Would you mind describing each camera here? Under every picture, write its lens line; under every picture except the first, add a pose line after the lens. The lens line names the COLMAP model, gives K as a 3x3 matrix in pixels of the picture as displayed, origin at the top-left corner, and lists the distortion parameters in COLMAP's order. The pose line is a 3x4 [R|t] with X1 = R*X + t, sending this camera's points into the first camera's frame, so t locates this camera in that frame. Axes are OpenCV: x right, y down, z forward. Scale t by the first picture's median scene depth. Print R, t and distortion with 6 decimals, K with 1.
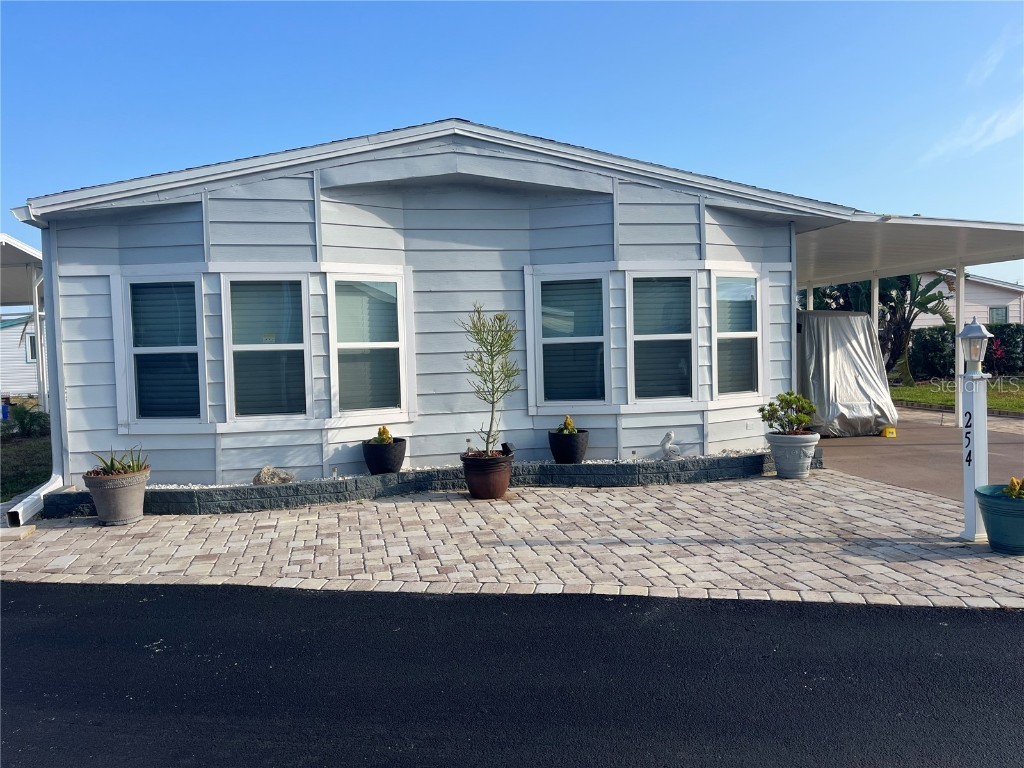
lens RADIAL K [[757.5, 0, 512.0], [0, 757.5, 384.0], [0, 0, 1]] dist [-0.003419, -0.000092]
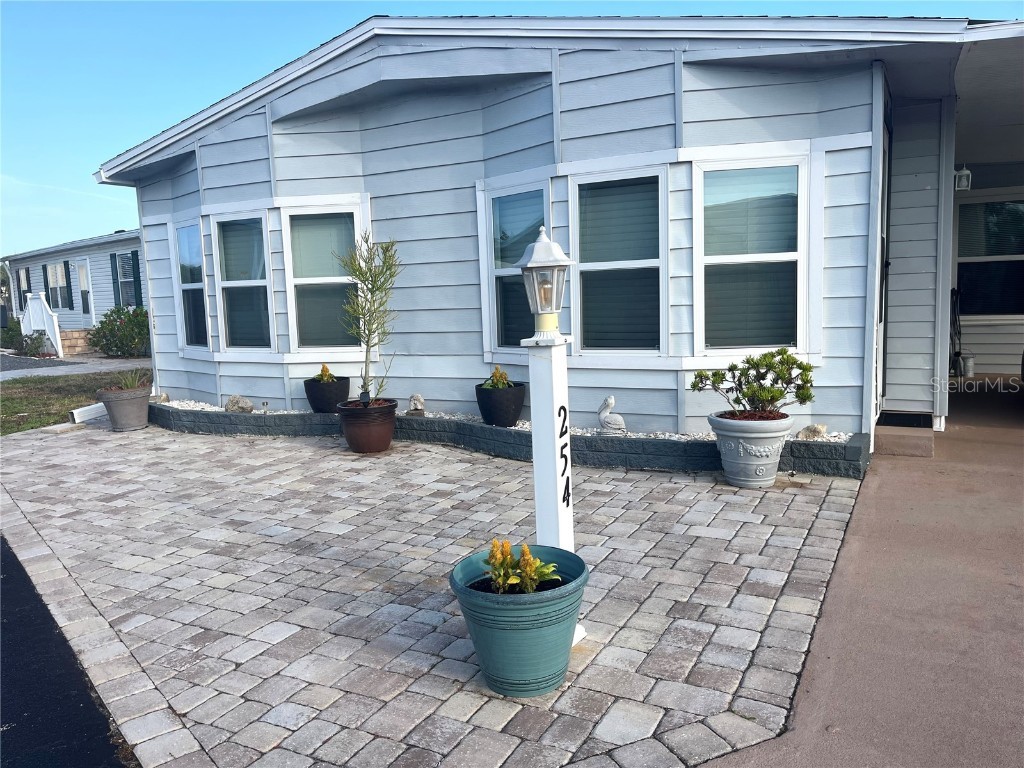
lens RADIAL K [[799.7, 0, 512.0], [0, 799.7, 384.0], [0, 0, 1]] dist [0.020251, -0.001873]
pose [[0.751794, 0.081739, -0.654312, 0.642223], [-0.006107, 0.993108, 0.117046, -0.038590], [0.659370, -0.083998, 0.747112, 0.360374]]
